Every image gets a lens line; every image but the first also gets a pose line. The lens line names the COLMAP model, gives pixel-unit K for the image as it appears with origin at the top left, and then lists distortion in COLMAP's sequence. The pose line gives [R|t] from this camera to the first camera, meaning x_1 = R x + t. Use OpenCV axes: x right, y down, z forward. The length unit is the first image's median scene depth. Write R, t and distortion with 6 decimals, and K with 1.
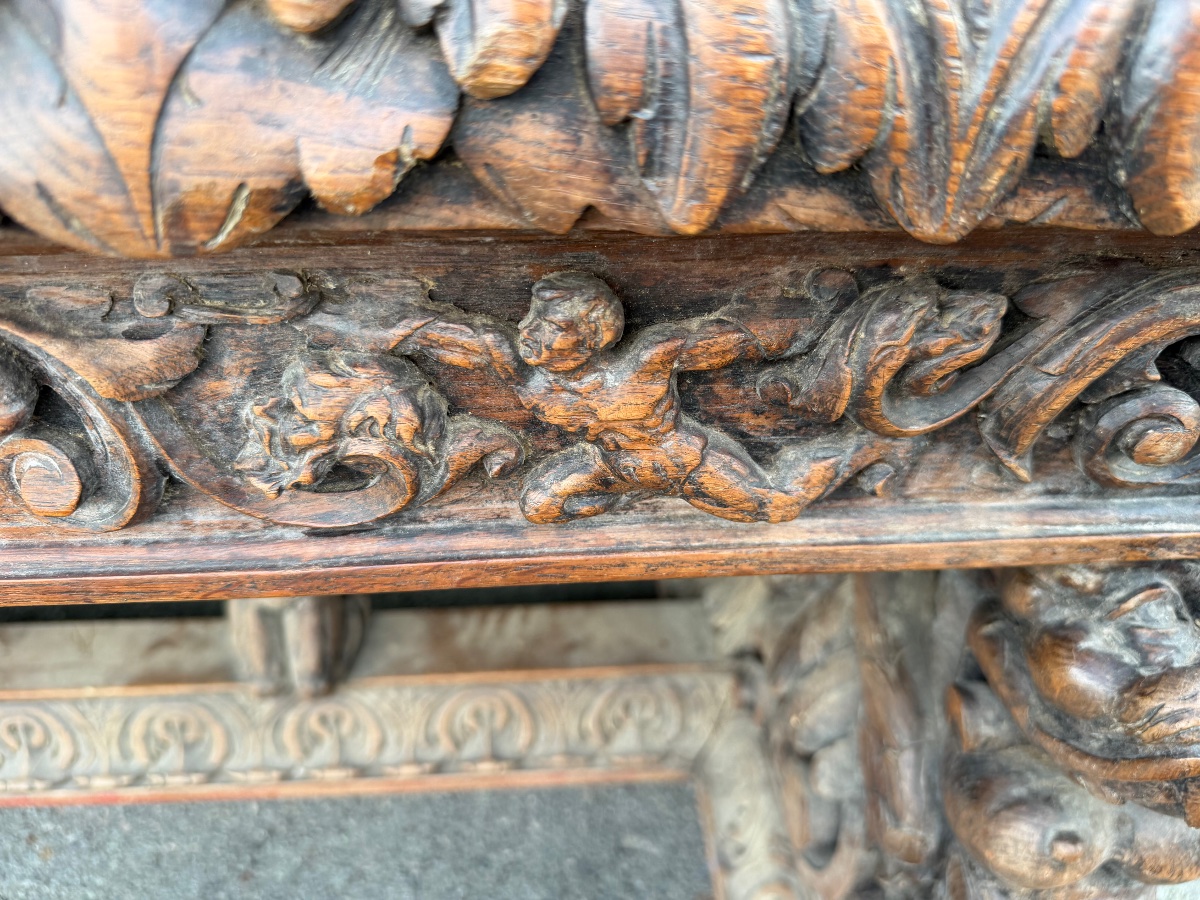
lens RADIAL K [[874.1, 0, 600.0], [0, 874.1, 450.0], [0, 0, 1]] dist [0.075066, -0.124266]
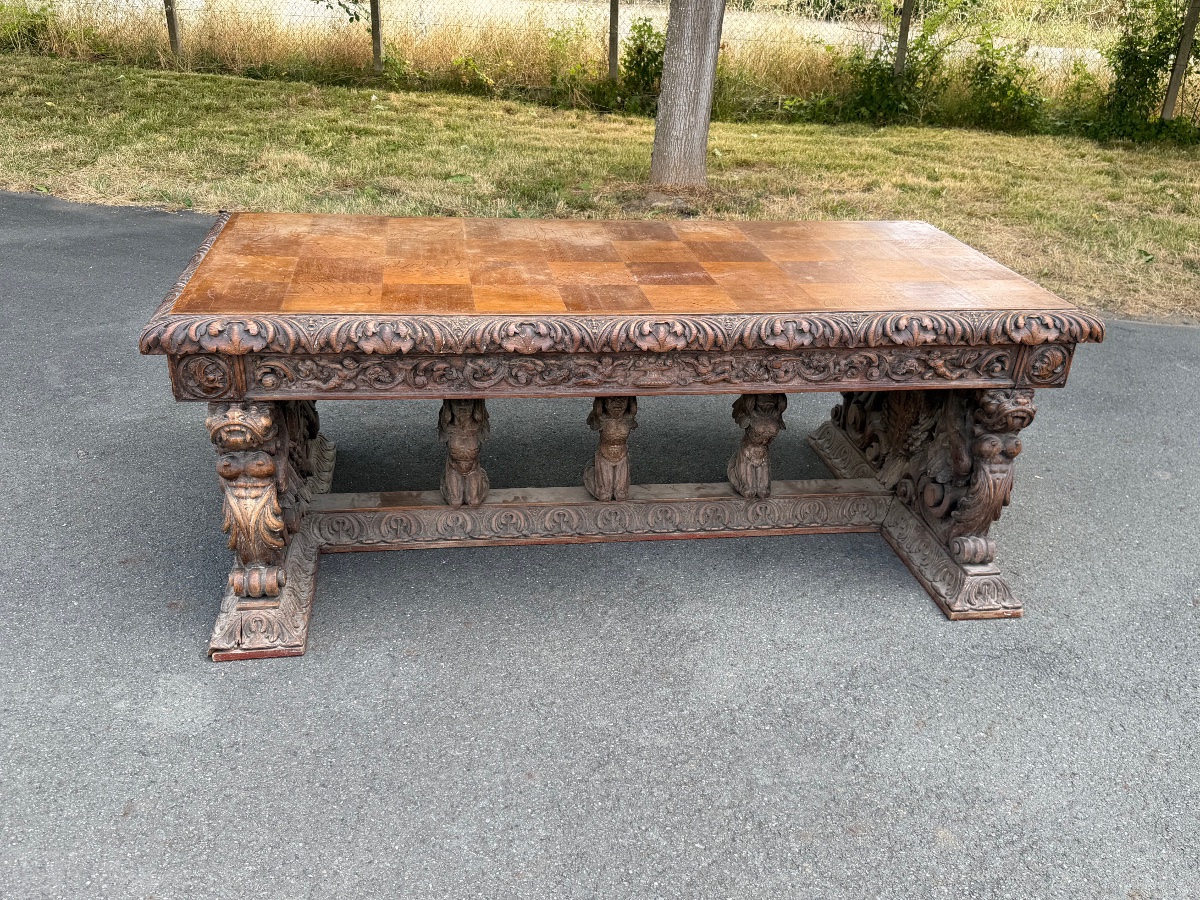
lens RADIAL K [[1051.3, 0, 605.5], [0, 1051.3, 449.6], [0, 0, 1]] dist [0.145784, -0.264469]
pose [[0.993134, -0.003107, 0.116942, -2.777970], [0.022472, 0.986096, -0.164649, 1.516041], [-0.114804, 0.166147, 0.979395, -5.475599]]
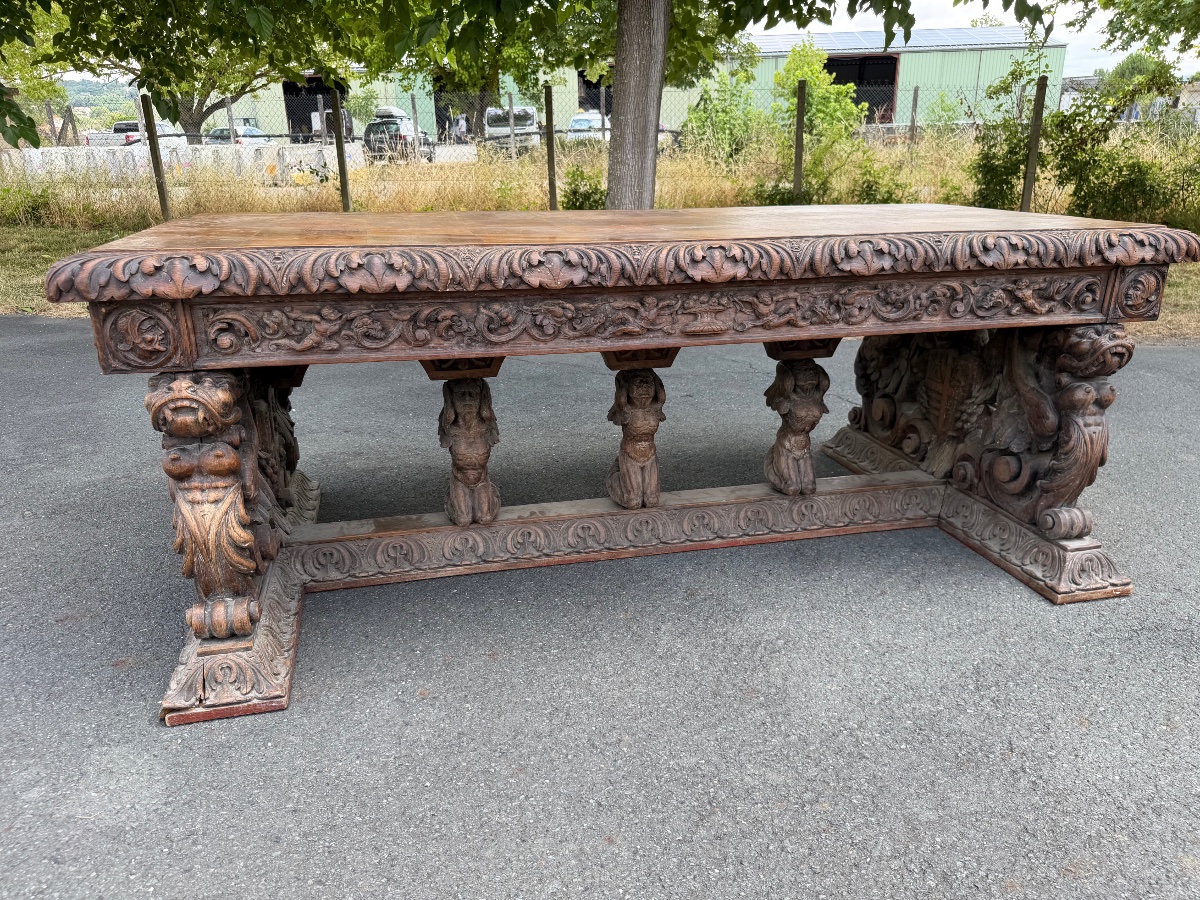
lens RADIAL K [[874.1, 0, 600.0], [0, 874.1, 450.0], [0, 0, 1]] dist [0.075066, -0.124266]
pose [[0.982098, -0.060379, 0.178432, -3.070693], [0.110143, 0.952501, -0.283919, 1.820279], [-0.152814, 0.298490, 0.942100, -3.203456]]
